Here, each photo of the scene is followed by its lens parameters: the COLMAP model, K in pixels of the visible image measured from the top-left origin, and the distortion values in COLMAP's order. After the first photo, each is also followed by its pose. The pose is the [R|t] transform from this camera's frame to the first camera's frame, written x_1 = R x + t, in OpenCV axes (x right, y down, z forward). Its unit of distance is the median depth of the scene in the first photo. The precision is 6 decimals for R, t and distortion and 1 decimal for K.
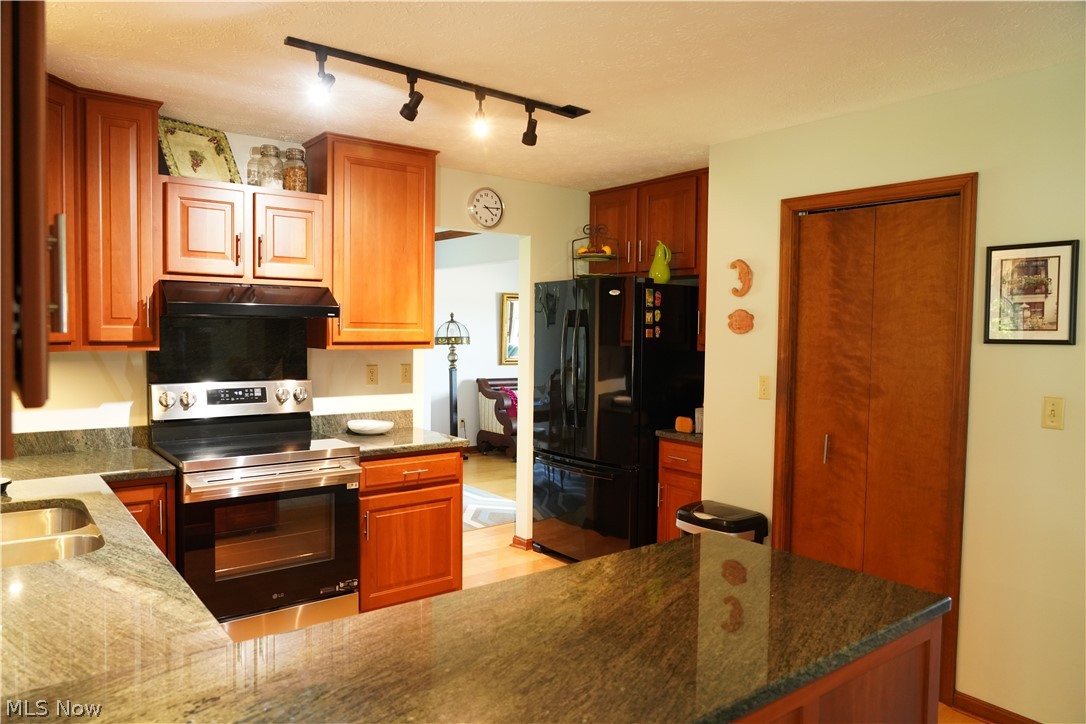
lens RADIAL K [[729.9, 0, 543.0], [0, 729.9, 362.0], [0, 0, 1]] dist [-0.025652, 0.002404]
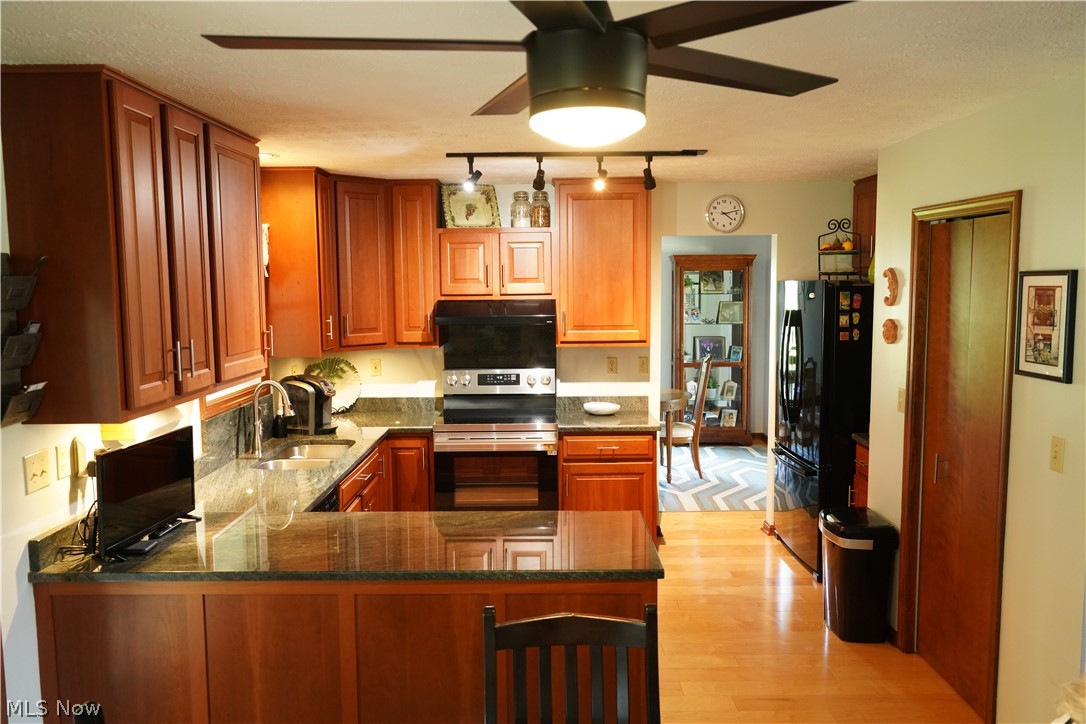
lens RADIAL K [[829.1, 0, 543.0], [0, 829.1, 362.0], [0, 0, 1]] dist [0.012147, 0.001590]
pose [[0.784303, 0.041131, -0.619013, 0.606557], [-0.008395, 0.998412, 0.055704, -0.073567], [0.620321, -0.038492, 0.783403, -0.172446]]
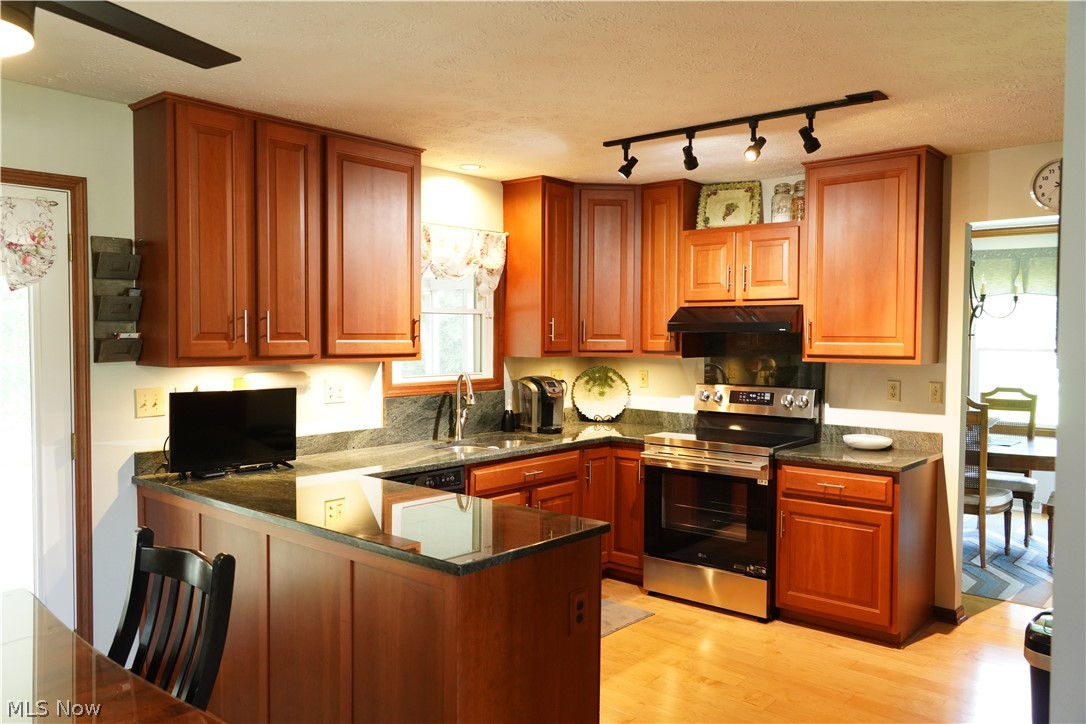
lens RADIAL K [[829.1, 0, 543.0], [0, 829.1, 362.0], [0, 0, 1]] dist [0.012147, 0.001590]
pose [[0.195151, 0.021930, -0.980528, 0.856563], [-0.046117, 0.998849, 0.013161, -0.015073], [0.979688, 0.042651, 0.195938, 0.382024]]
